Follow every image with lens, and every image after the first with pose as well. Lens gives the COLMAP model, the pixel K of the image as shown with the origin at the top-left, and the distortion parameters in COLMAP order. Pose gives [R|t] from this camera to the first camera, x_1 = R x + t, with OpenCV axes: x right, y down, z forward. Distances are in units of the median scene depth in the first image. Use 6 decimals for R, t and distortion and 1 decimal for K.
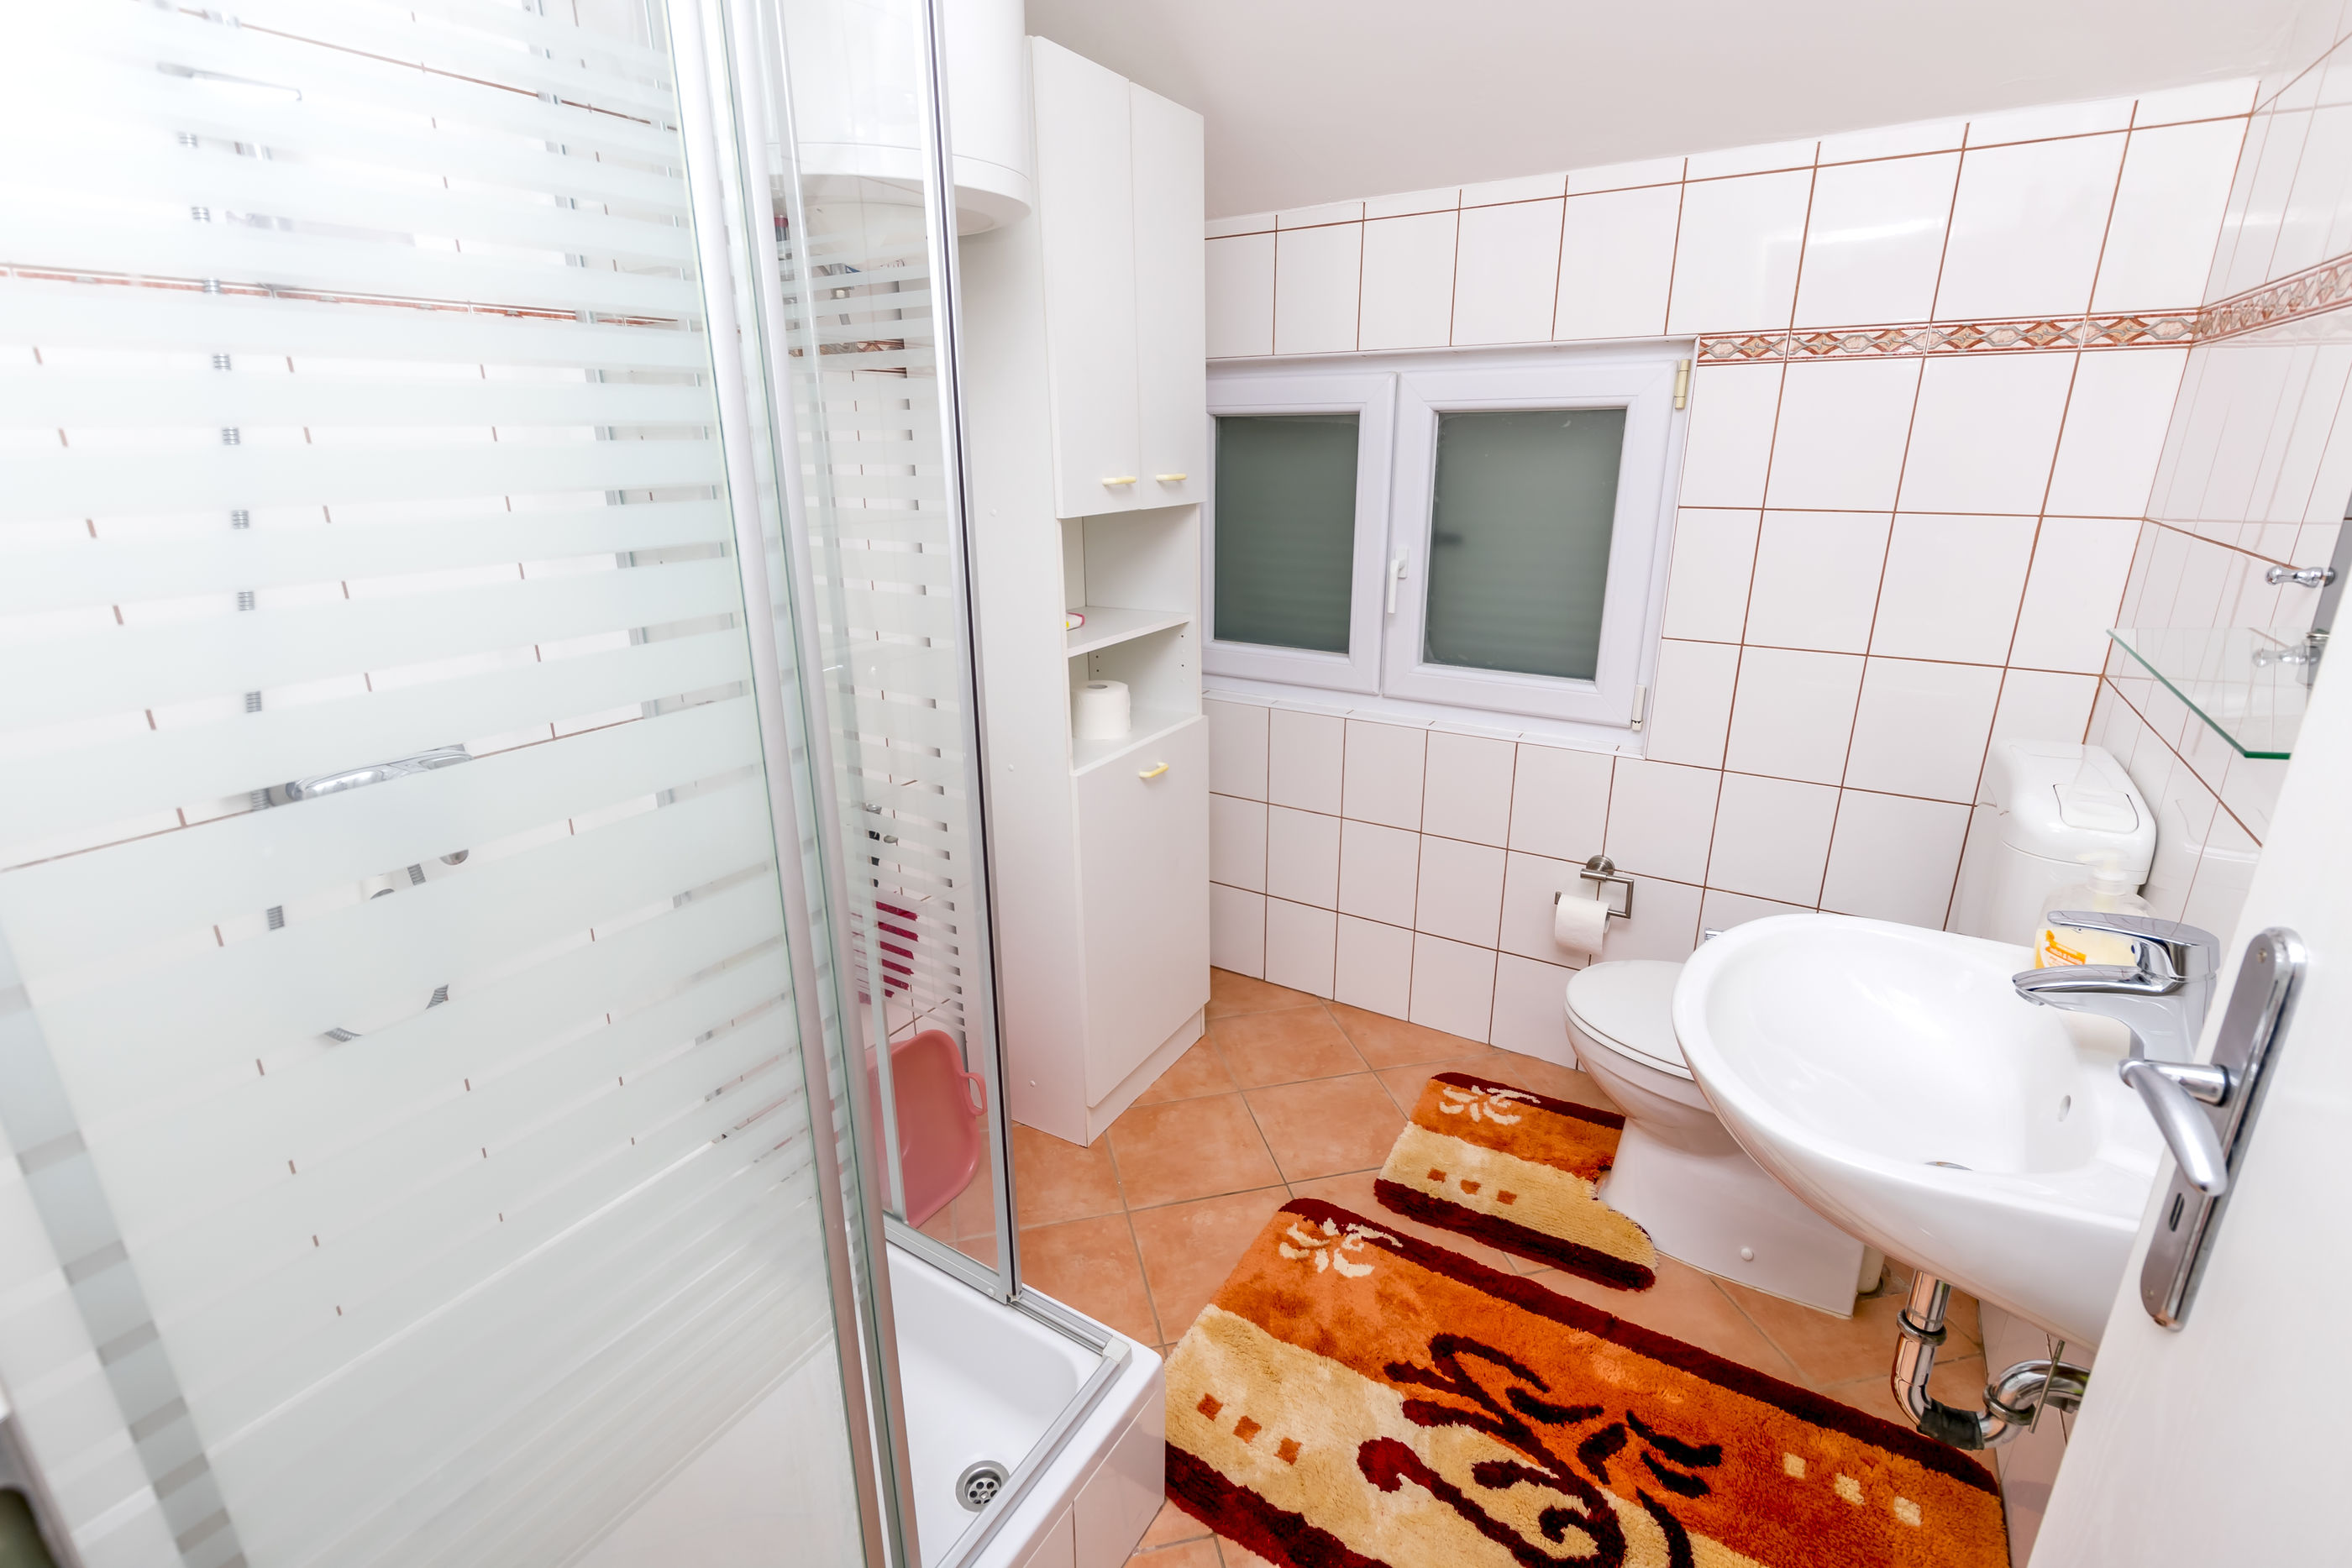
lens RADIAL K [[1062.9, 0, 1176.0], [0, 1062.9, 784.0], [0, 0, 1]] dist [-0.001048, -0.000847]
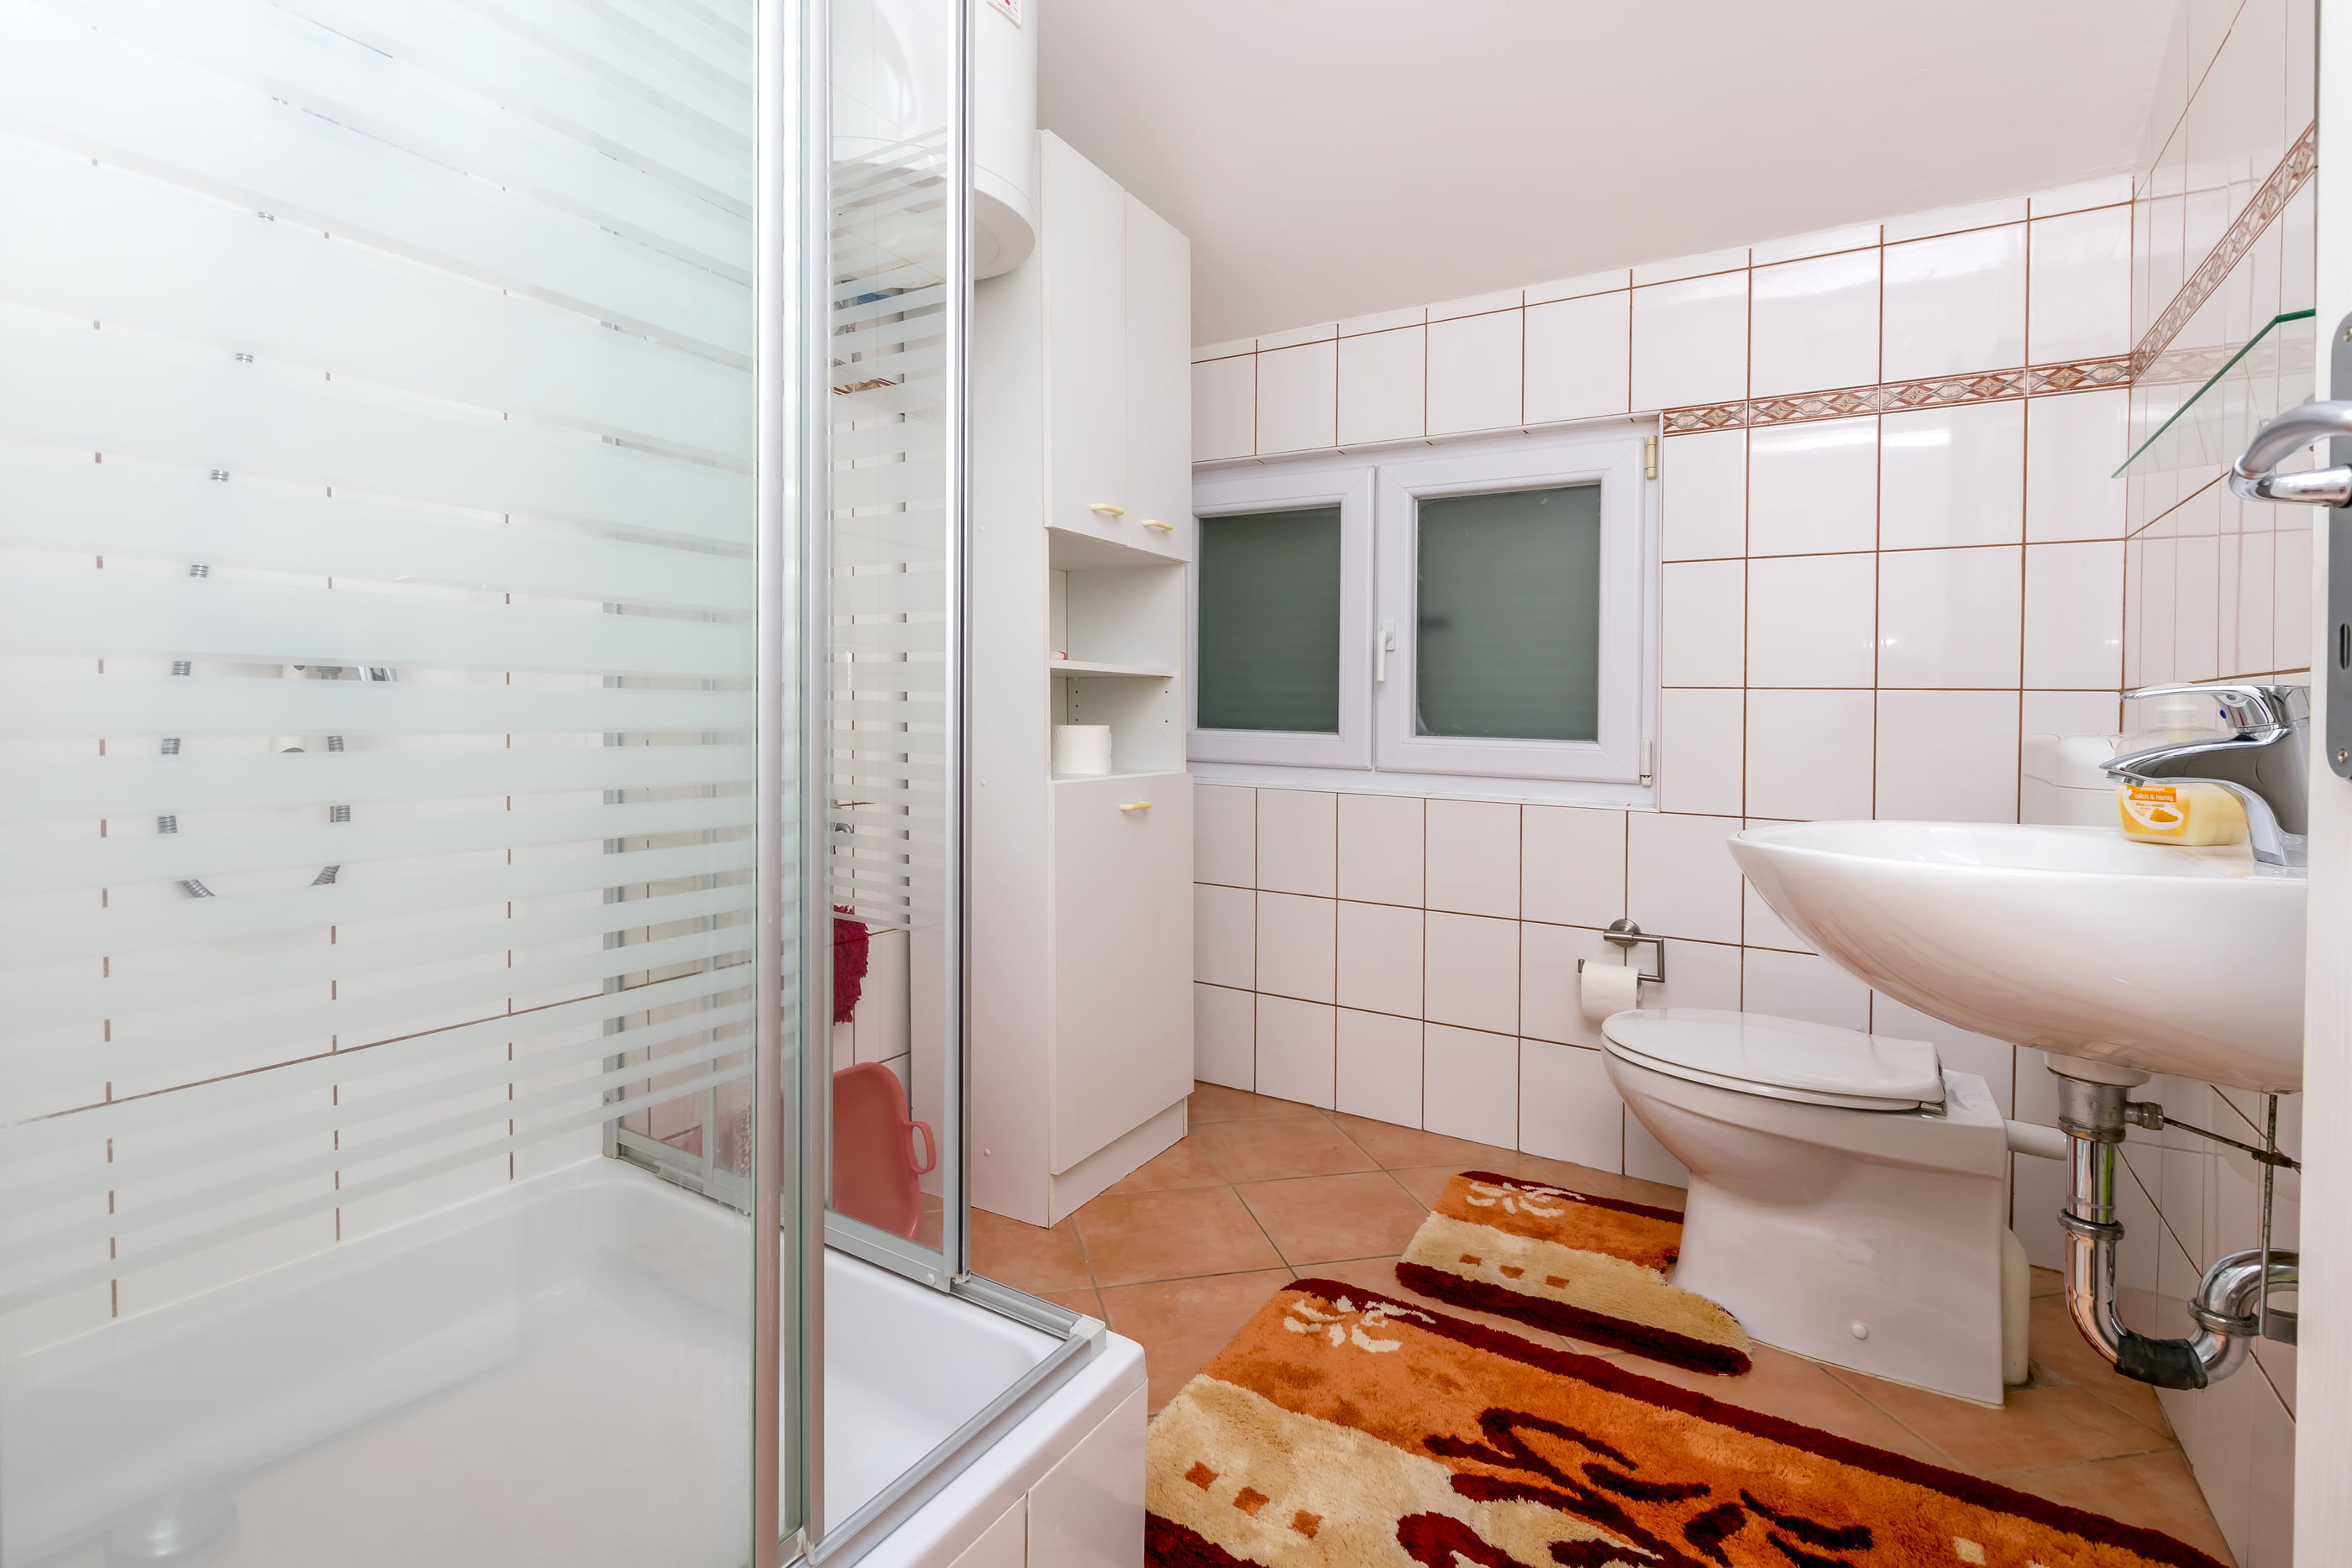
lens RADIAL K [[1112.1, 0, 1159.5], [0, 1112.1, 688.2], [0, 0, 1]] dist [-0.001697, -0.000782]
pose [[0.999886, 0.013669, 0.006448, -0.008582], [-0.011179, 0.956010, -0.293121, 0.198307], [-0.010171, 0.293015, 0.956054, 0.043185]]
